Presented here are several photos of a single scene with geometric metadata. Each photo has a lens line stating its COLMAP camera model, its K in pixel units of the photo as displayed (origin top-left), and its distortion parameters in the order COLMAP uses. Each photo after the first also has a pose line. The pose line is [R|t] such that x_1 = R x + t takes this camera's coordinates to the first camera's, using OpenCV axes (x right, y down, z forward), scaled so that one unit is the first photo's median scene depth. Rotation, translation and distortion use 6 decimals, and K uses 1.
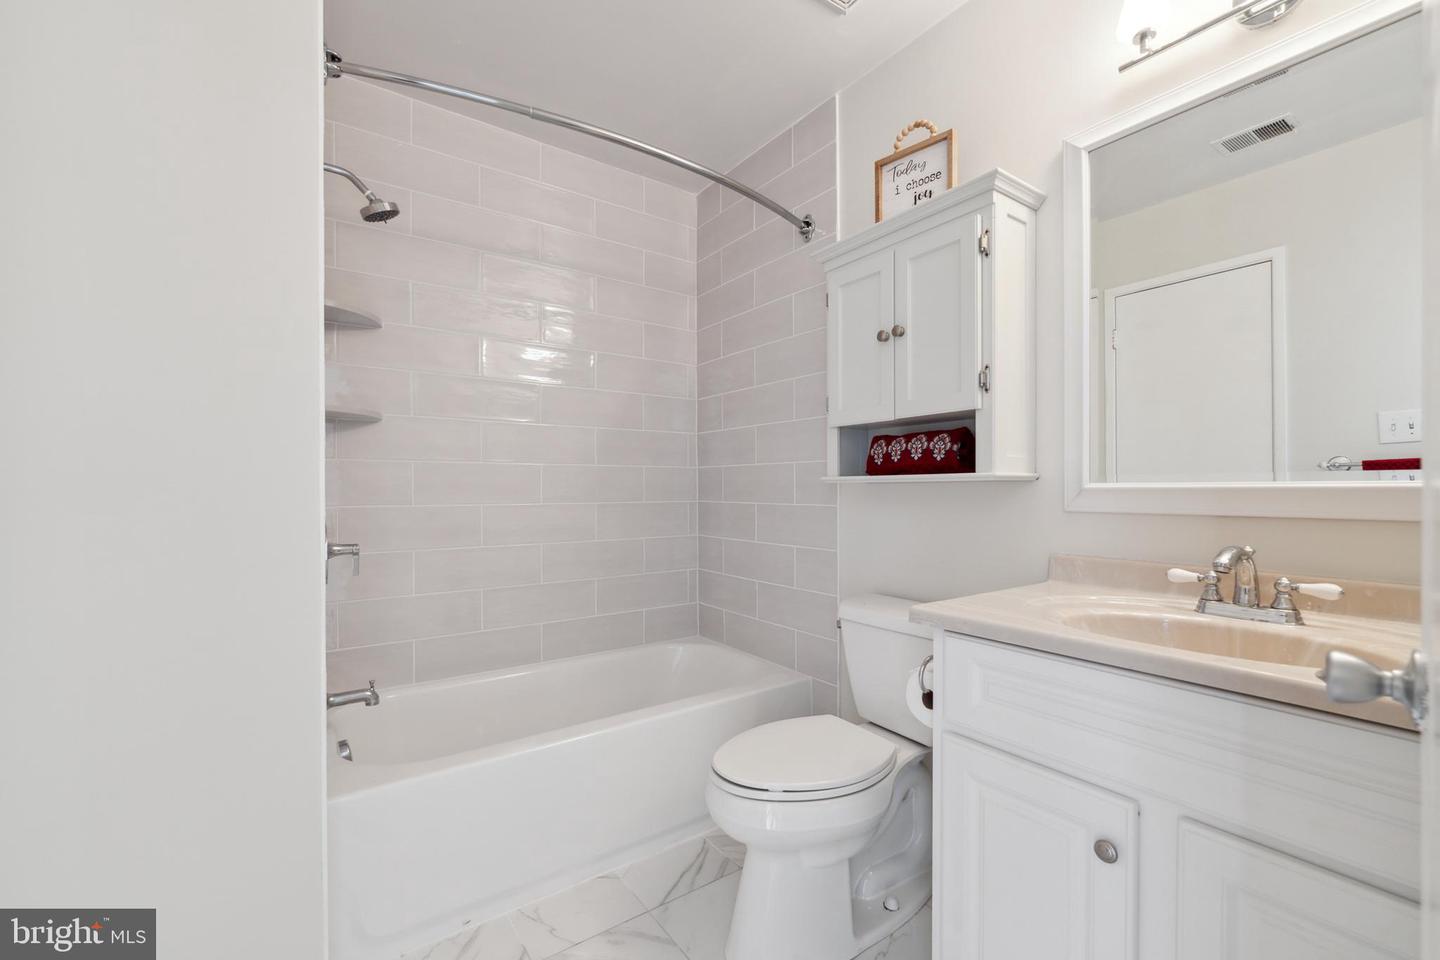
lens RADIAL K [[587.1, 0, 715.3], [0, 587.1, 491.7], [0, 0, 1]] dist [-0.000763, -0.001756]
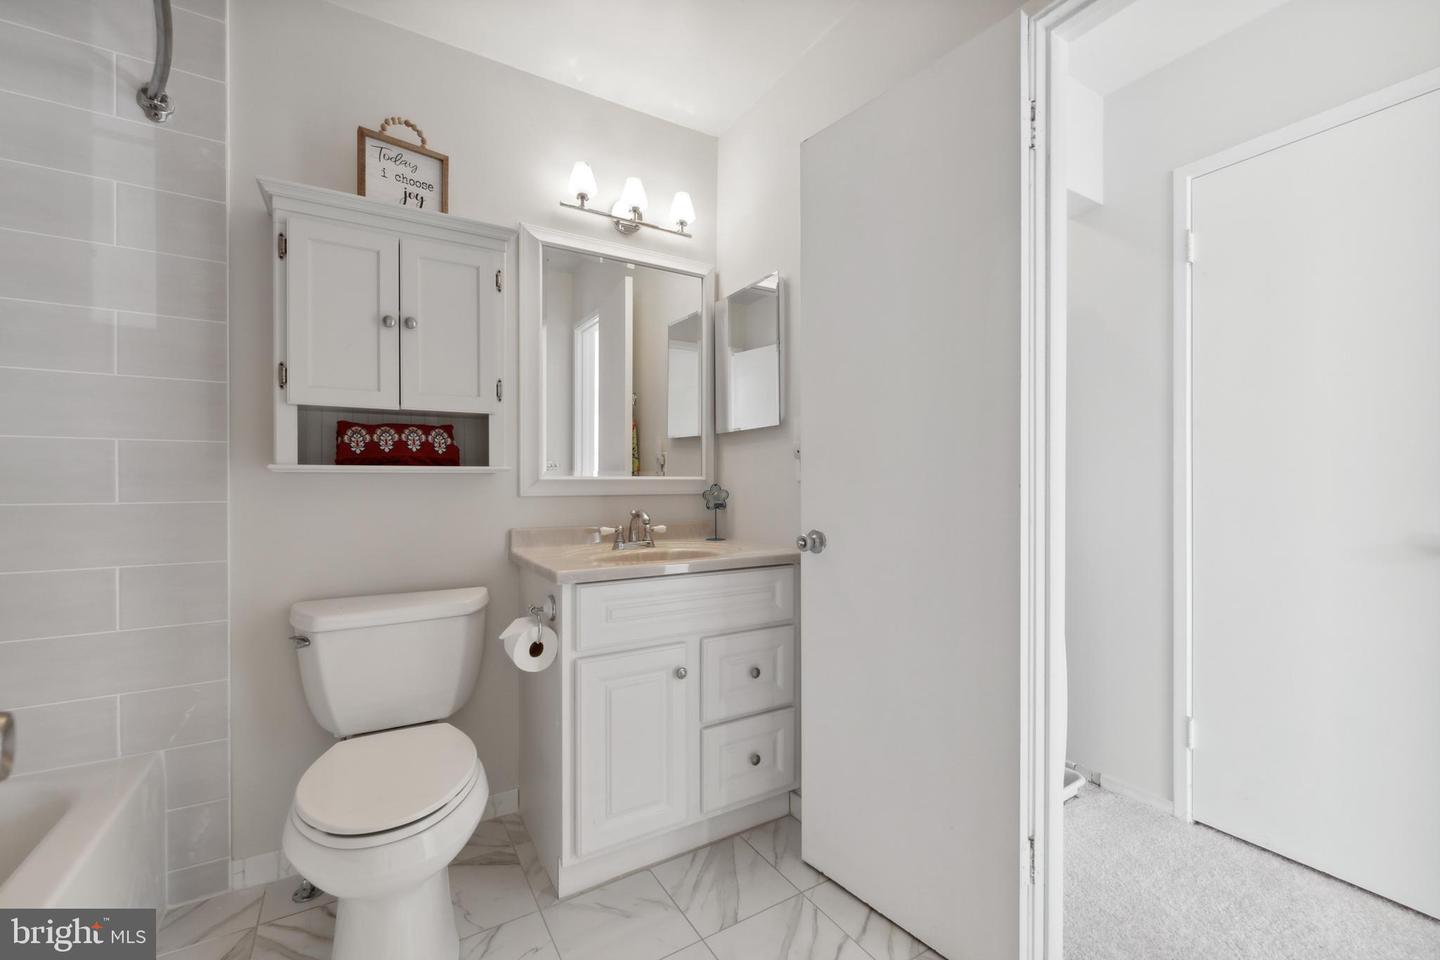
lens RADIAL K [[587.1, 0, 715.2], [0, 587.1, 477.8], [0, 0, 1]] dist [-0.000763, -0.001756]
pose [[0.082684, 0.006587, 0.996554, -0.633748], [0.005983, 0.999957, -0.007106, 0.002167], [-0.996558, 0.006550, 0.082641, 0.390202]]
